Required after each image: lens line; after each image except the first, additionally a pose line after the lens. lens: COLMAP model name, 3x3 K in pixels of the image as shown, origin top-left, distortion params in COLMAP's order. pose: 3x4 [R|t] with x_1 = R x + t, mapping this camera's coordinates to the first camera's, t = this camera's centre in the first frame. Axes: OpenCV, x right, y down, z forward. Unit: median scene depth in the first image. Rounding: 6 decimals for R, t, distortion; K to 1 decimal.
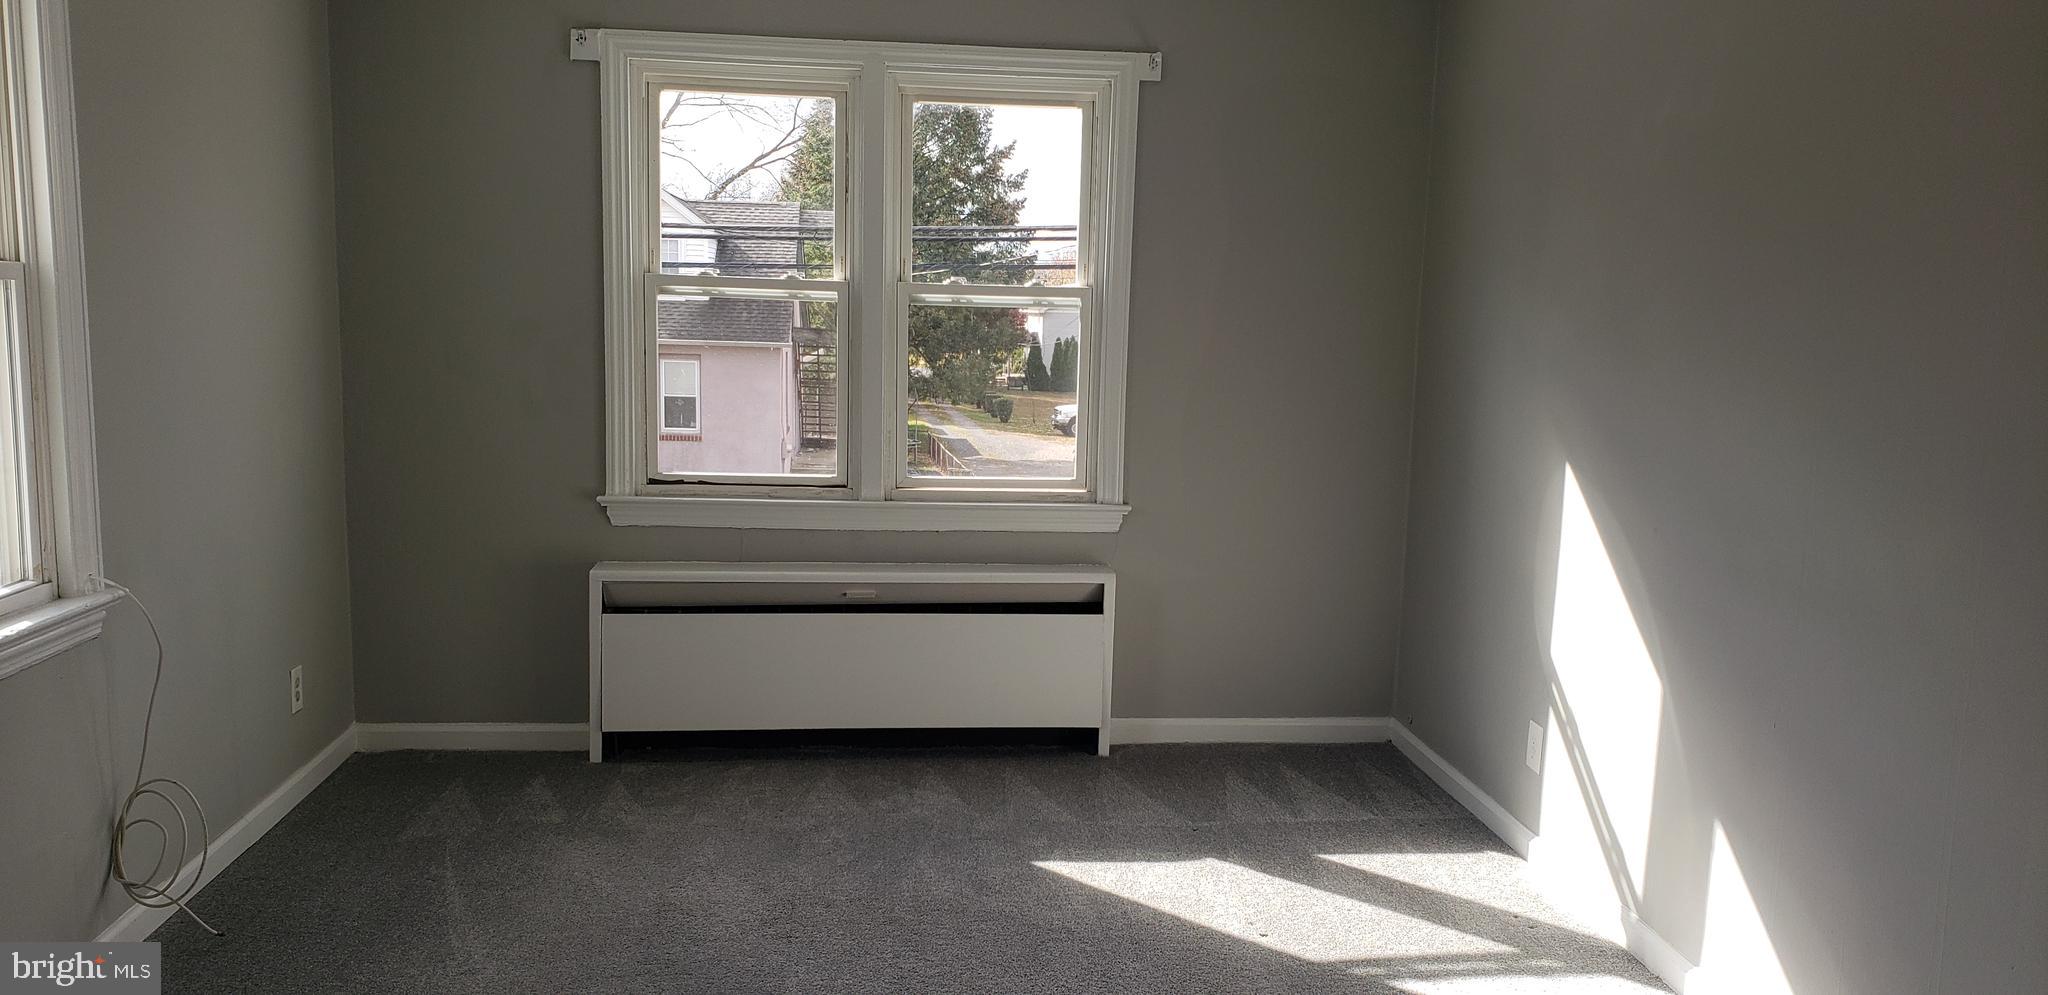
lens RADIAL K [[1625.8, 0, 1021.2], [0, 1625.8, 537.8], [0, 0, 1]] dist [0.001449, 0.000550]
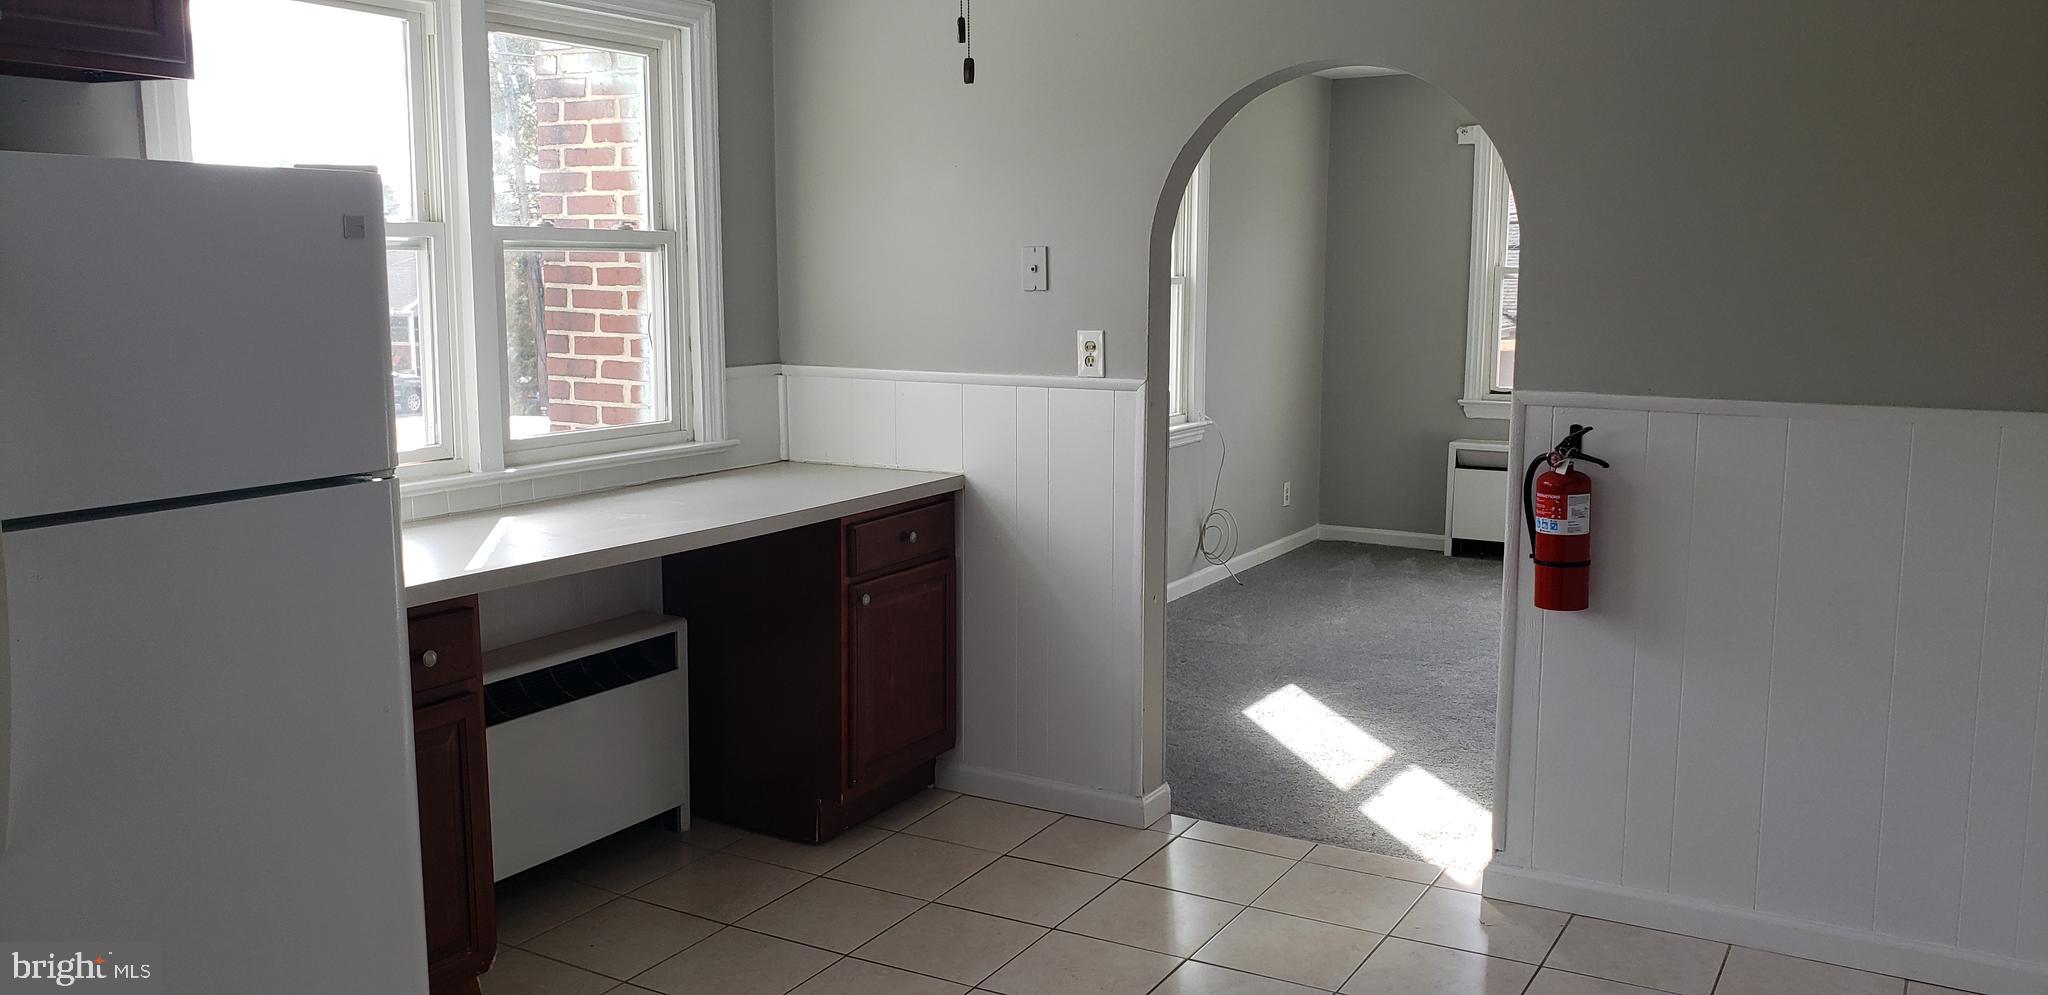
lens RADIAL K [[1625.8, 0, 1021.2], [0, 1625.8, 537.8], [0, 0, 1]] dist [0.001449, 0.000550]
pose [[0.815187, 0.064917, -0.575548, 0.360986], [-0.058384, 0.997848, 0.029856, 0.096084], [0.576247, 0.009264, 0.817223, -0.663805]]
